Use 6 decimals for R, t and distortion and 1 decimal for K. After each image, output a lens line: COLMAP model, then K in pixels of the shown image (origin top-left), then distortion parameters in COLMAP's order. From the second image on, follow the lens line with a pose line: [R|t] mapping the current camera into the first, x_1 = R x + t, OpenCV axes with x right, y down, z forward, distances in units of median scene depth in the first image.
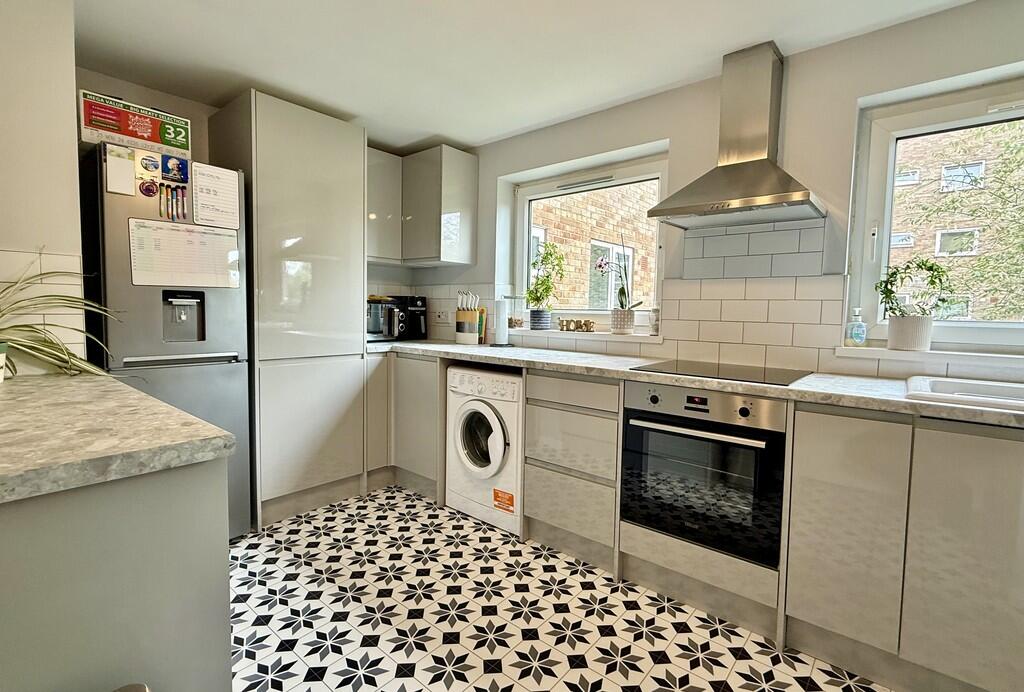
lens RADIAL K [[470.9, 0, 512.0], [0, 470.9, 346.0], [0, 0, 1]] dist [-0.000450, 0.000047]
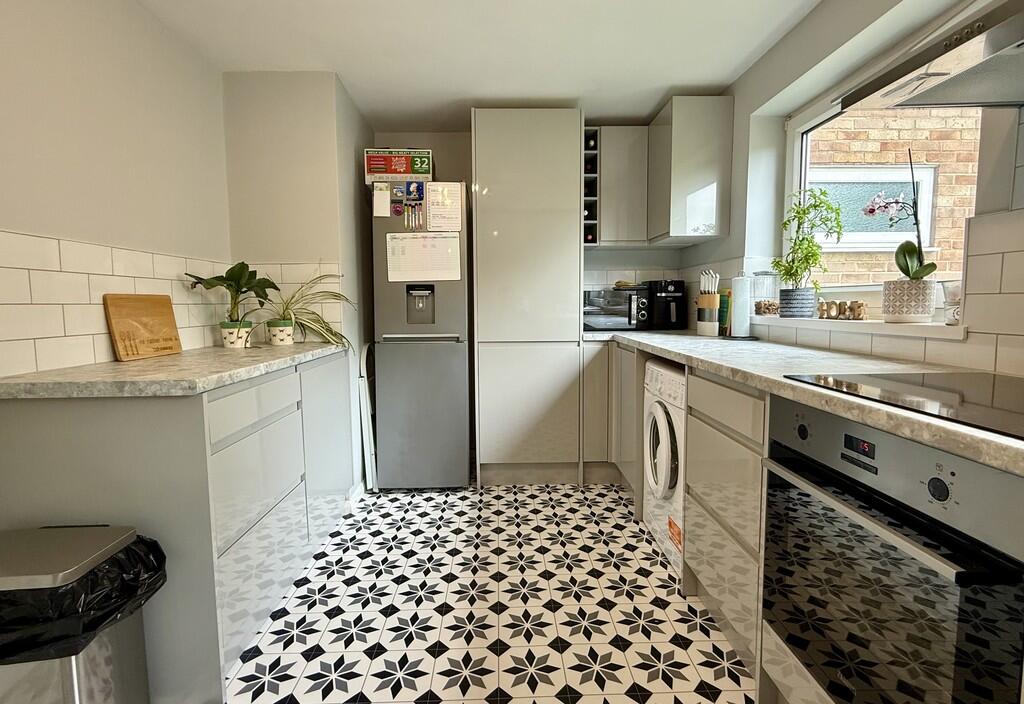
lens RADIAL K [[472.8, 0, 514.0], [0, 472.8, 345.9], [0, 0, 1]] dist [0.002275, 0.000139]
pose [[0.668032, 0.044428, -0.742805, 0.405823], [-0.037458, 0.998958, 0.026062, 0.006576], [0.743189, 0.010414, 0.669001, 0.296954]]
